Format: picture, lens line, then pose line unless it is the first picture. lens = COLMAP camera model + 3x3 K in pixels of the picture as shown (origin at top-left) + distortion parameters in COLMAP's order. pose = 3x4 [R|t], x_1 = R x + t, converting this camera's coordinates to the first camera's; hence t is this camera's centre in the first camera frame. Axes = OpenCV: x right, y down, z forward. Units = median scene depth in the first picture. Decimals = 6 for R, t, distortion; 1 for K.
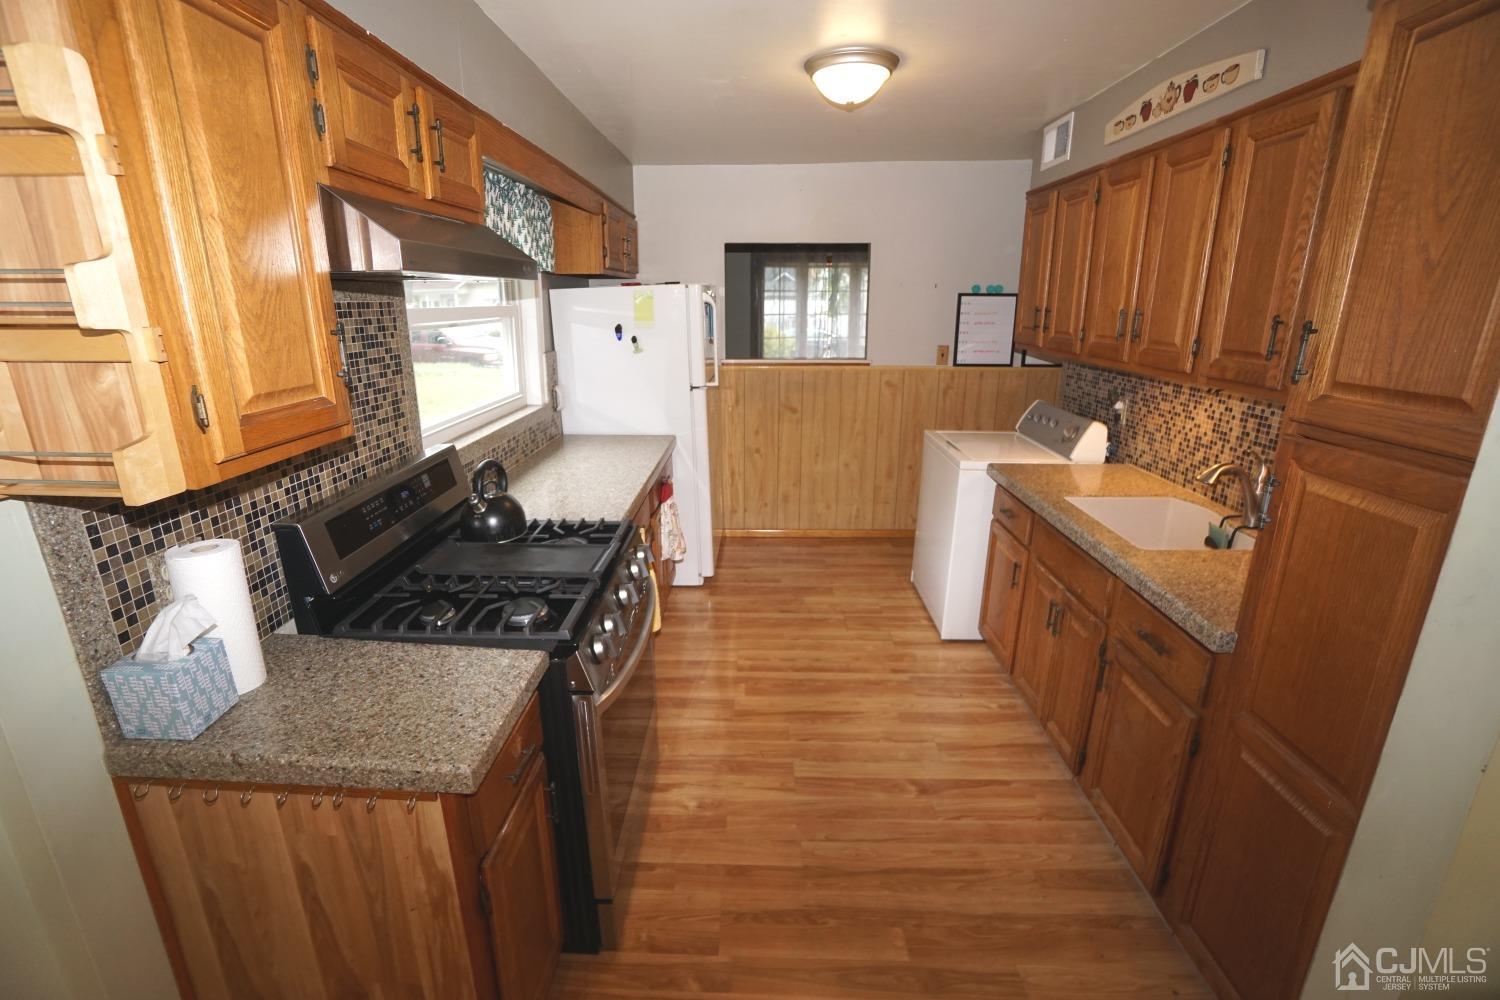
lens RADIAL K [[667.3, 0, 733.5], [0, 667.3, 487.4], [0, 0, 1]] dist [-0.054887, 0.020513]
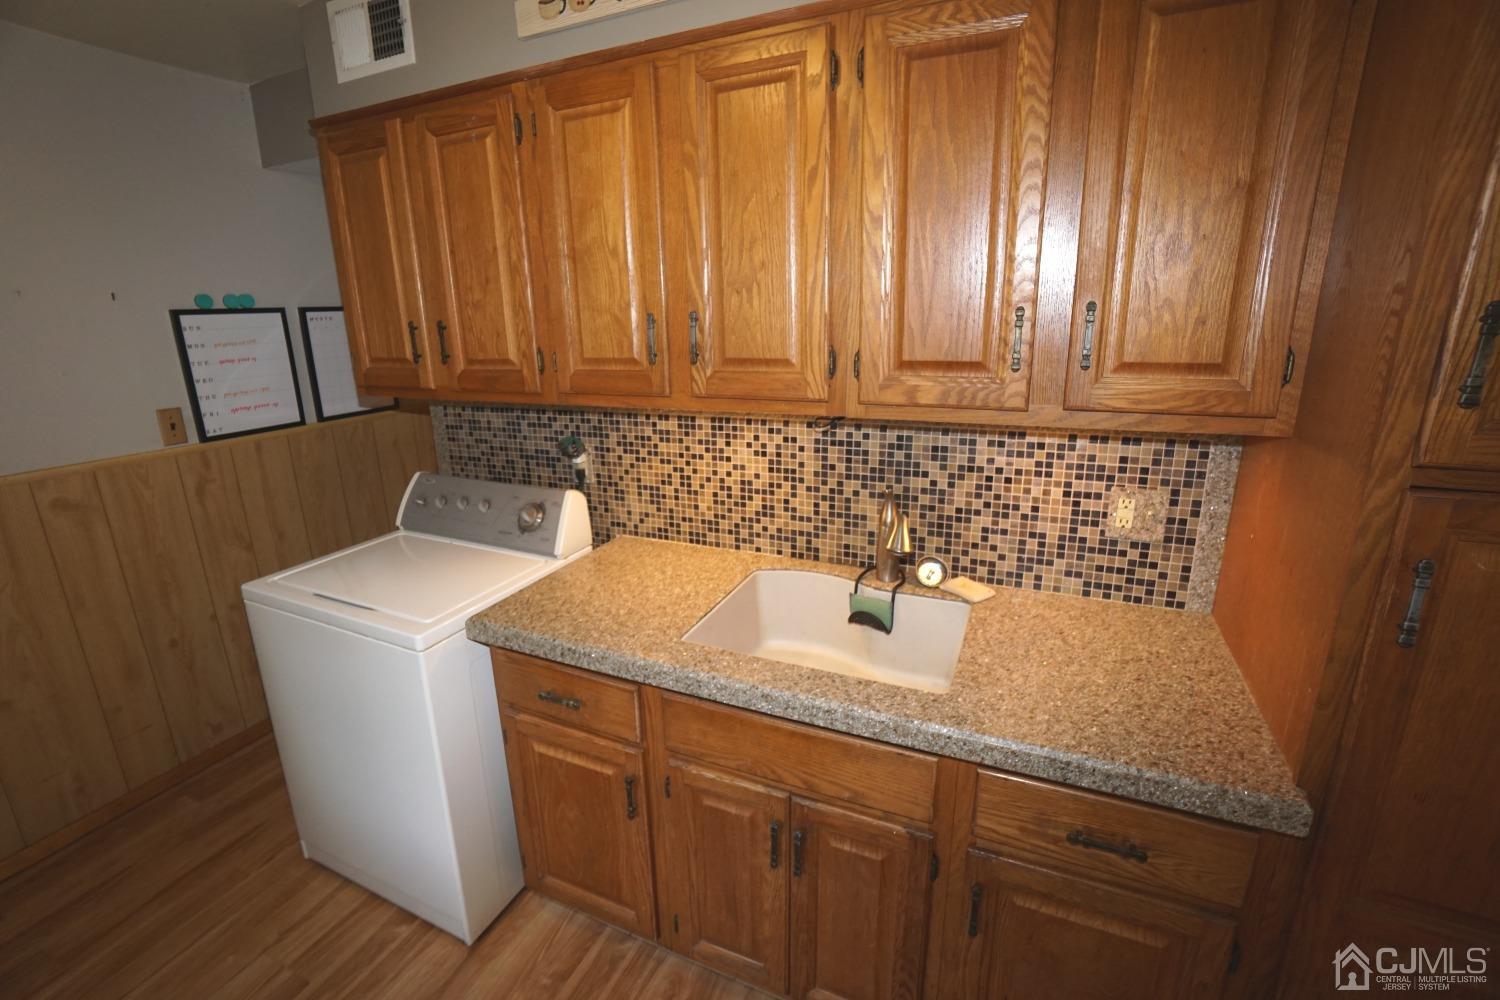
lens RADIAL K [[667.3, 0, 733.5], [0, 667.3, 487.4], [0, 0, 1]] dist [-0.054887, 0.020513]
pose [[0.394763, -0.248634, 0.884502, 0.036118], [0.276335, 0.950245, 0.143783, -0.172331], [-0.876242, 0.187658, 0.443828, 0.638282]]
